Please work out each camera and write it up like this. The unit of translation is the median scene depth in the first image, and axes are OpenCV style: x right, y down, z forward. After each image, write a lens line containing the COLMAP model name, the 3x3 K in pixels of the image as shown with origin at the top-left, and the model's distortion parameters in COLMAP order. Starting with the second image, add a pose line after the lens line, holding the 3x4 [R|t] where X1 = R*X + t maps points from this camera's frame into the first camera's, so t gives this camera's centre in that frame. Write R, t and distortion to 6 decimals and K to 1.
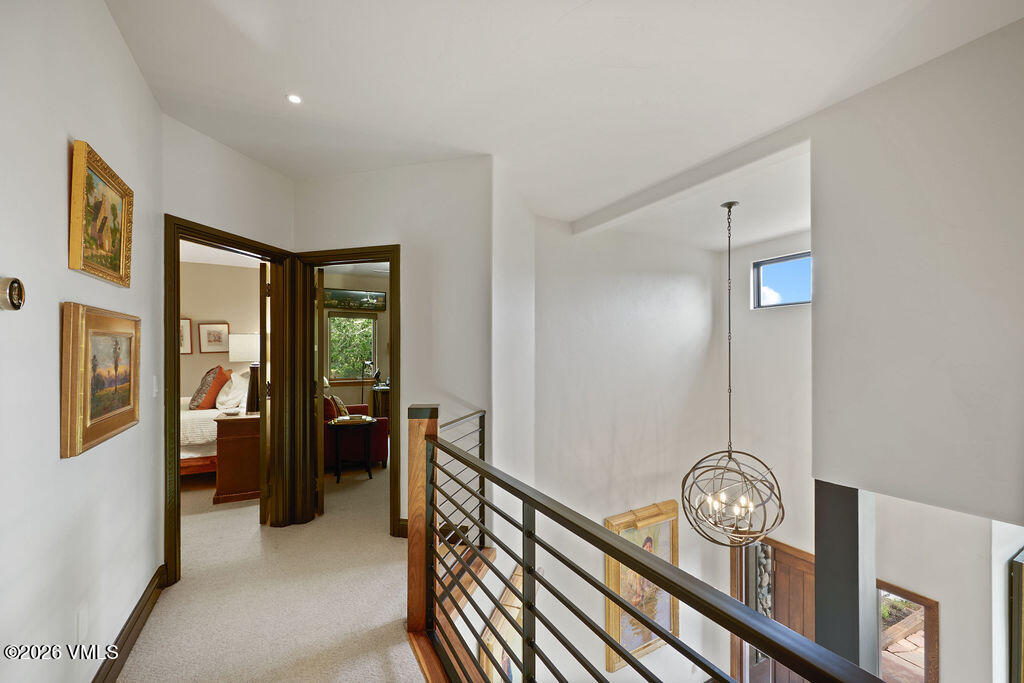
lens RADIAL K [[409.6, 0, 512.2], [0, 409.6, 352.6], [0, 0, 1]] dist [0.000709, 0.000040]
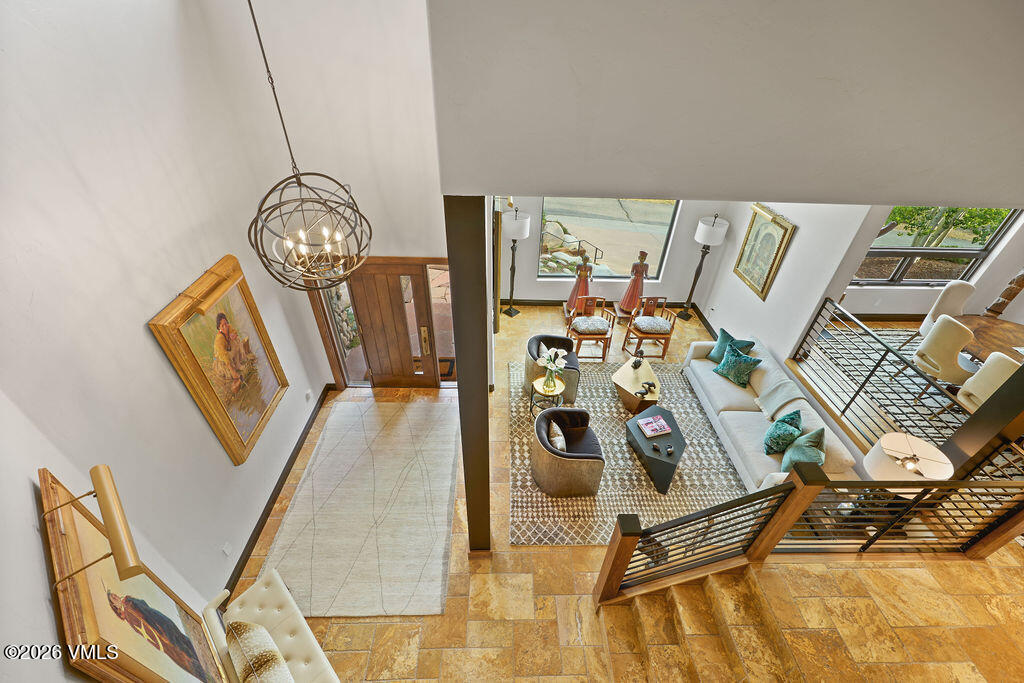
lens RADIAL K [[409.6, 0, 512.2], [0, 409.6, 352.6], [0, 0, 1]] dist [0.000709, 0.000040]
pose [[0.467797, -0.536382, 0.702467, 0.016986], [-0.032287, 0.783893, 0.620056, 0.019775], [-0.883246, -0.312742, 0.349384, 0.309867]]
